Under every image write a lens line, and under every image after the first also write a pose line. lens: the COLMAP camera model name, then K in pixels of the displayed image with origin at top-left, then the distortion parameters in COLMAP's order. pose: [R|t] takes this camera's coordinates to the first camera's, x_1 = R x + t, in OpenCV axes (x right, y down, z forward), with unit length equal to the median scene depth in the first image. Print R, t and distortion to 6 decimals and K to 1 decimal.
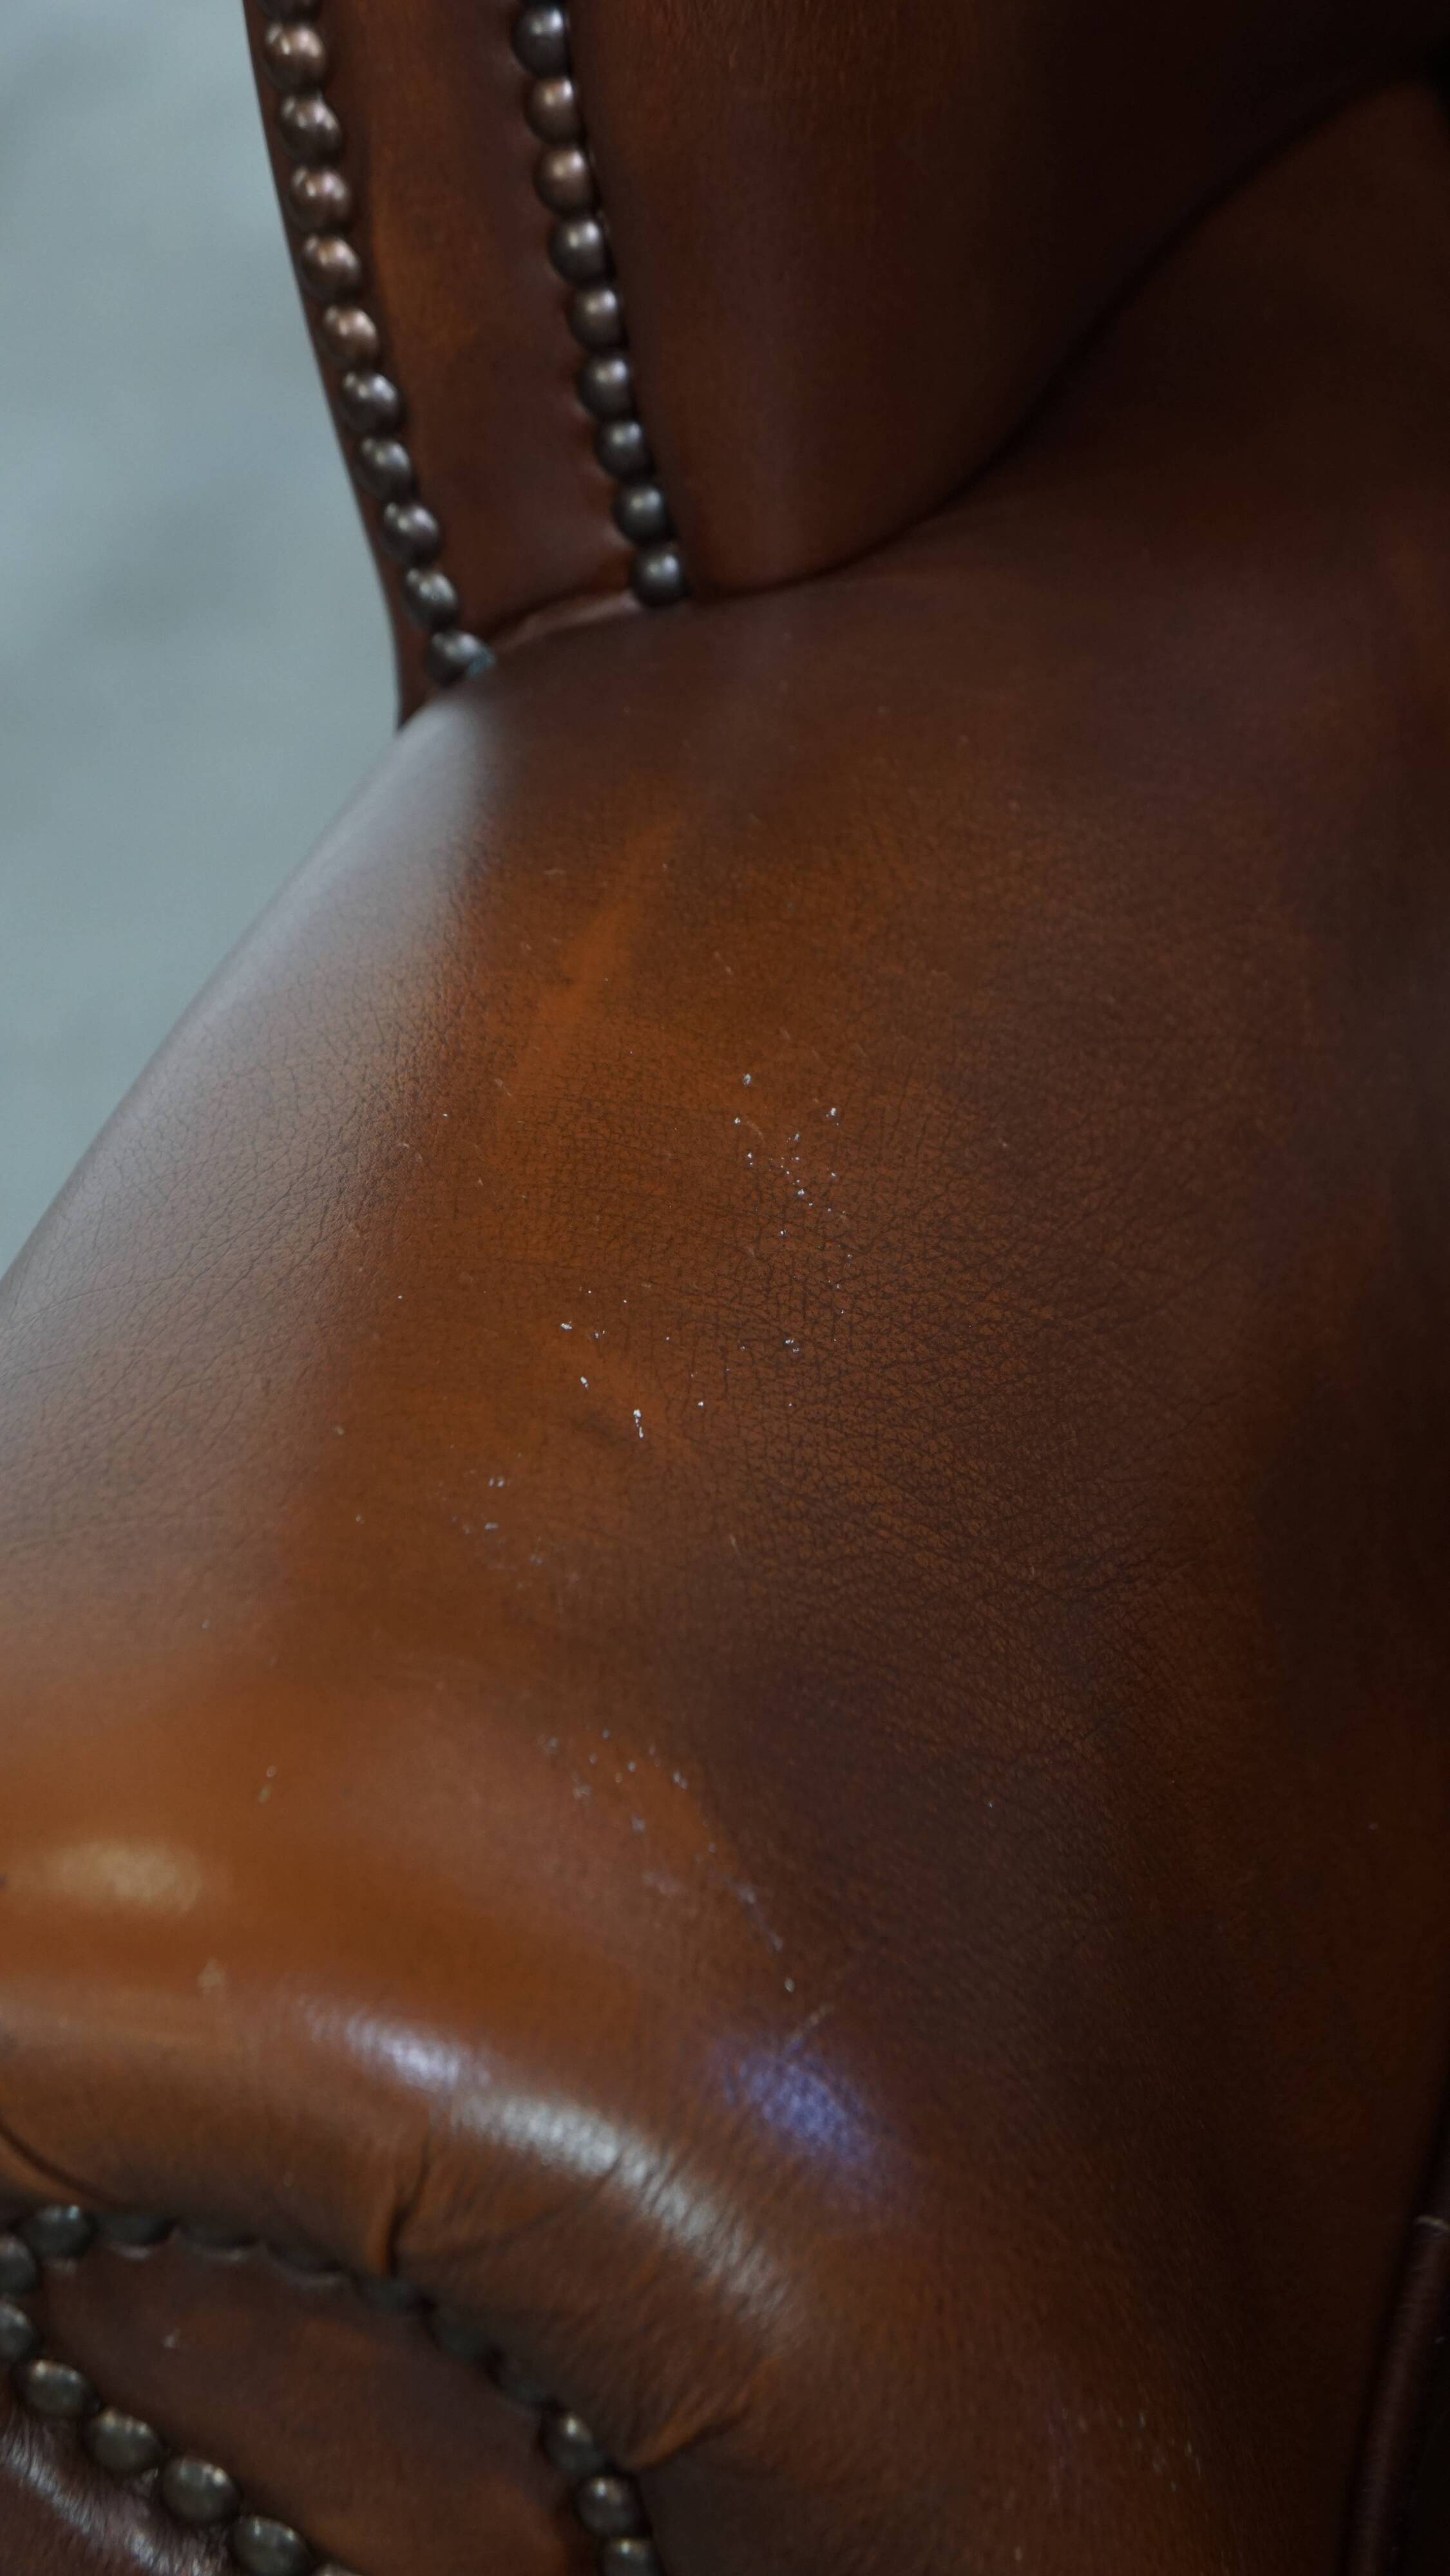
lens RADIAL K [[6039.6, 0, 725.0], [0, 6039.6, 1288.0], [0, 0, 1]] dist [0.384579, 0.210414]
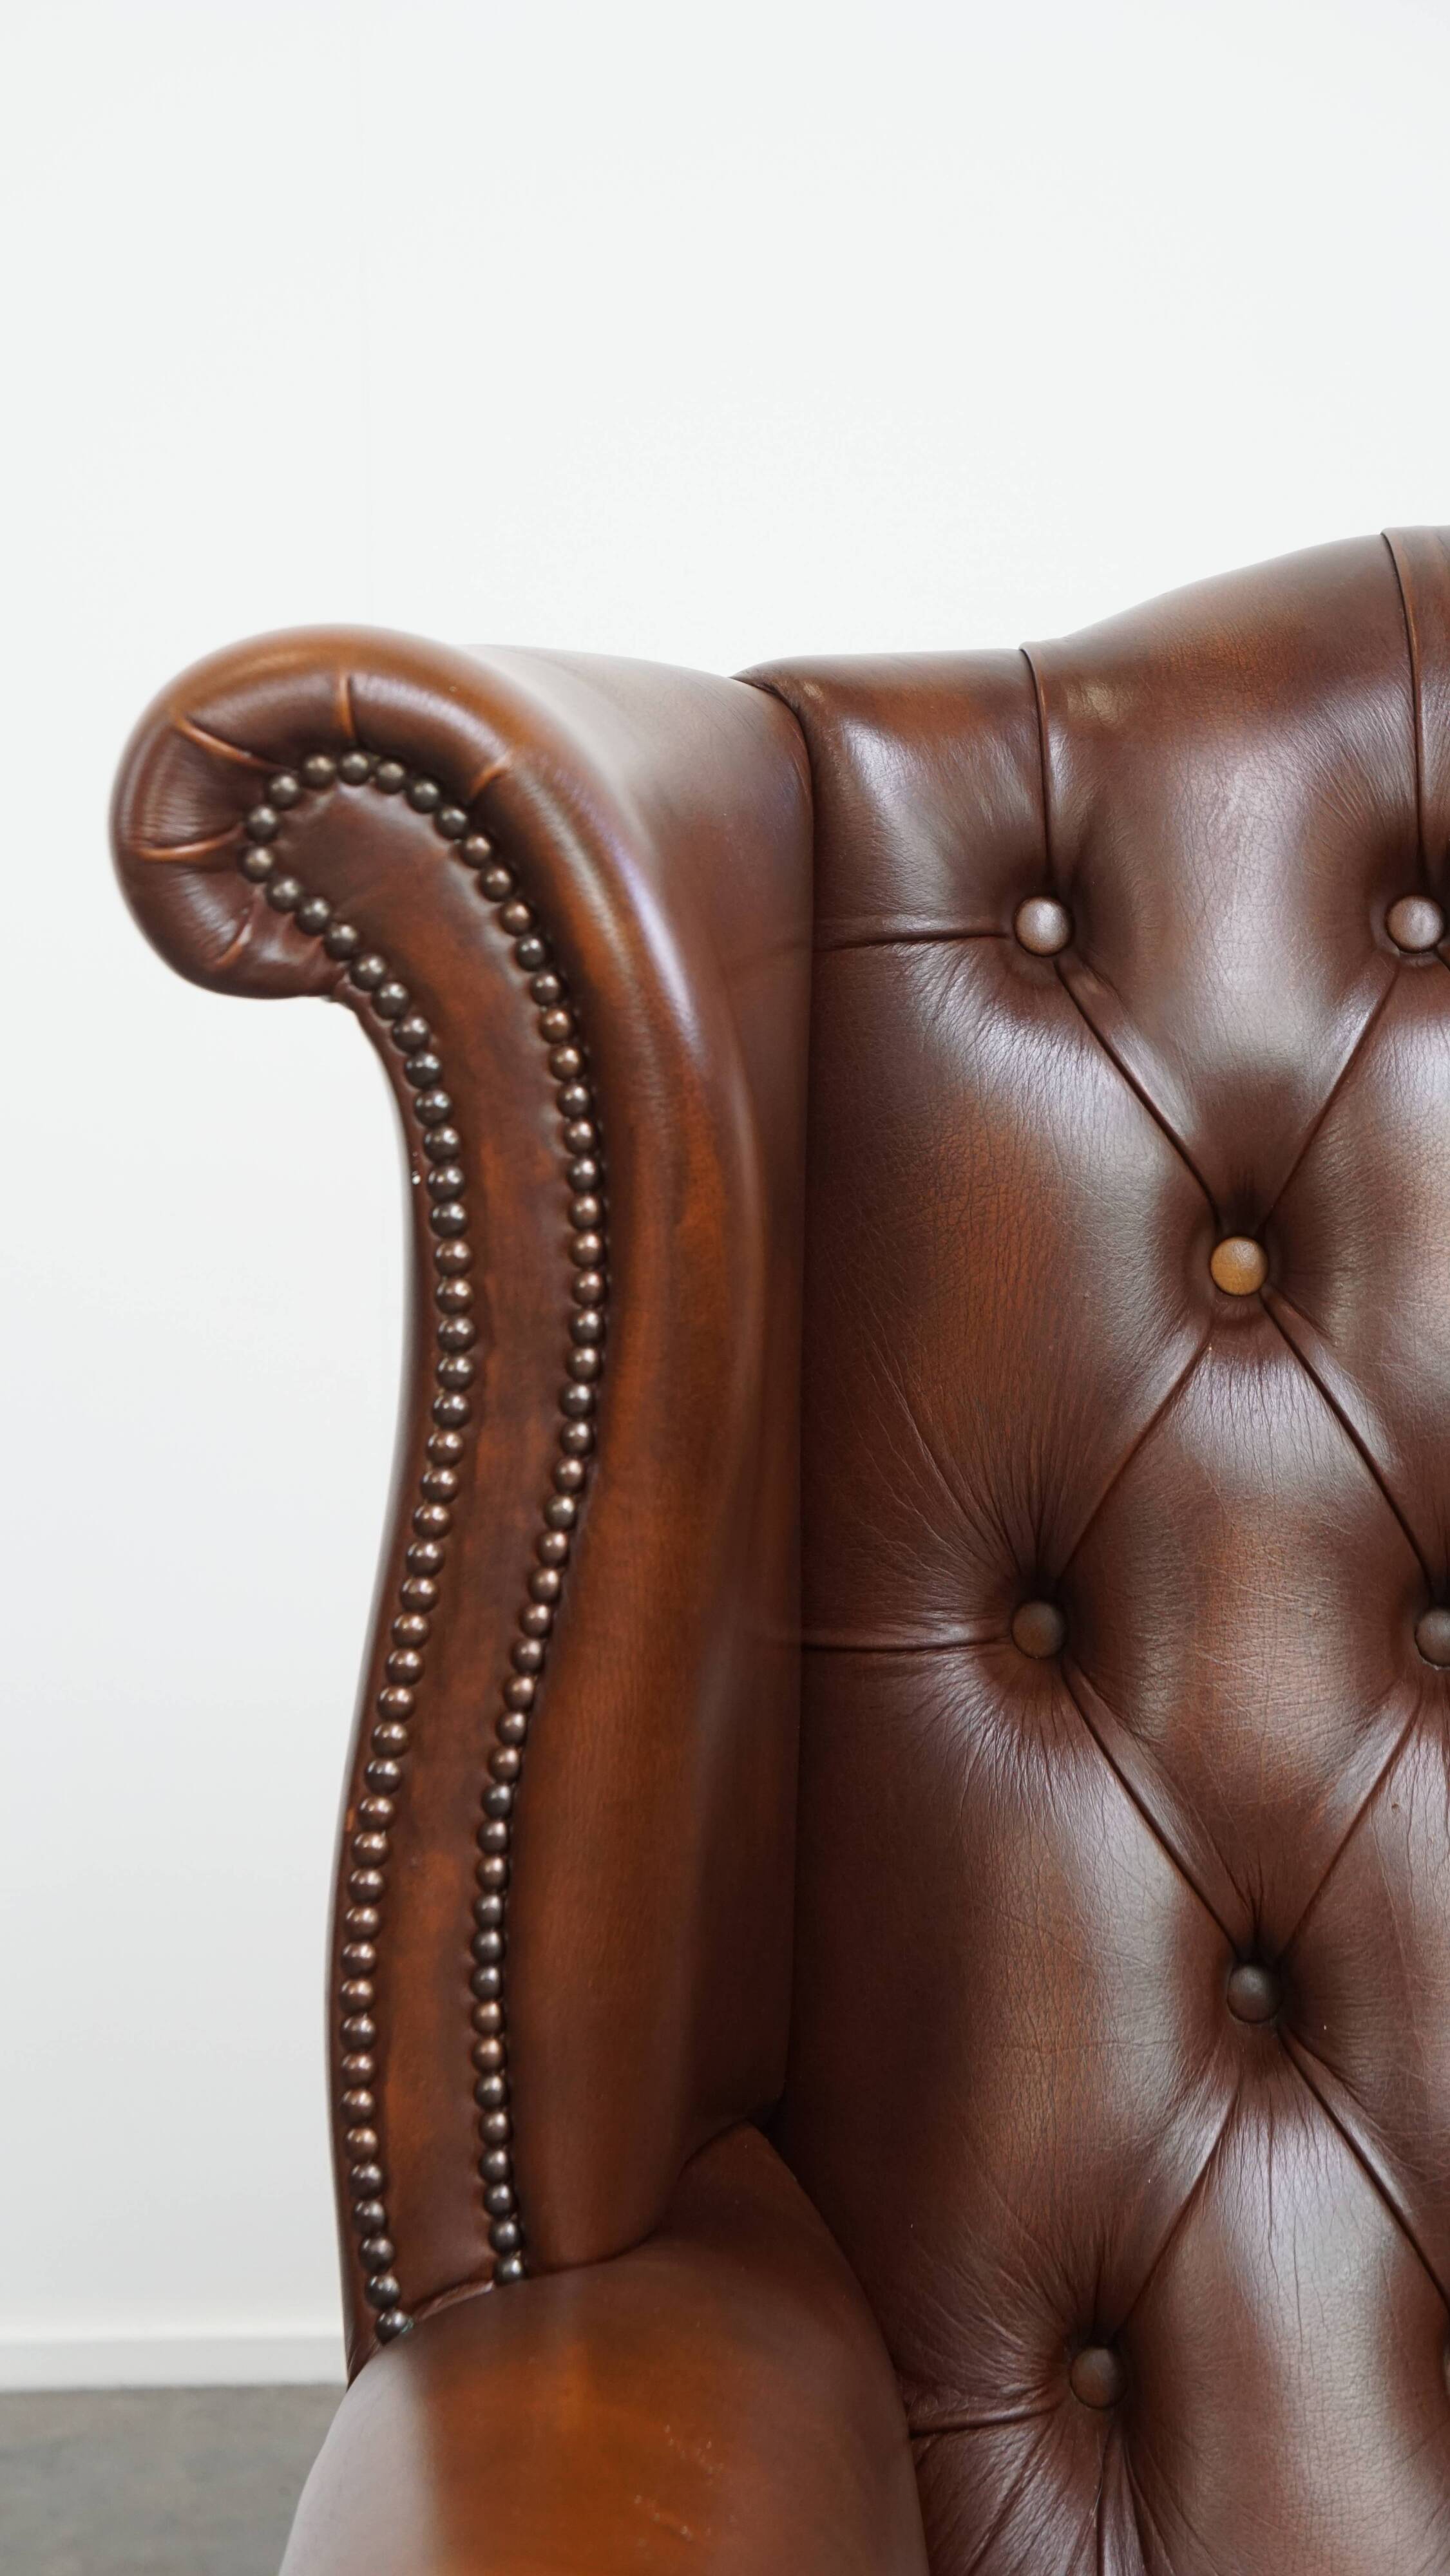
lens RADIAL K [[6039.6, 0, 725.0], [0, 6039.6, 1288.0], [0, 0, 1]] dist [0.384579, 0.210414]
pose [[0.958330, 0.059211, 0.279460, -0.533779], [0.079411, 0.884505, -0.459722, 0.531676], [-0.274405, 0.462757, 0.842946, -0.845734]]
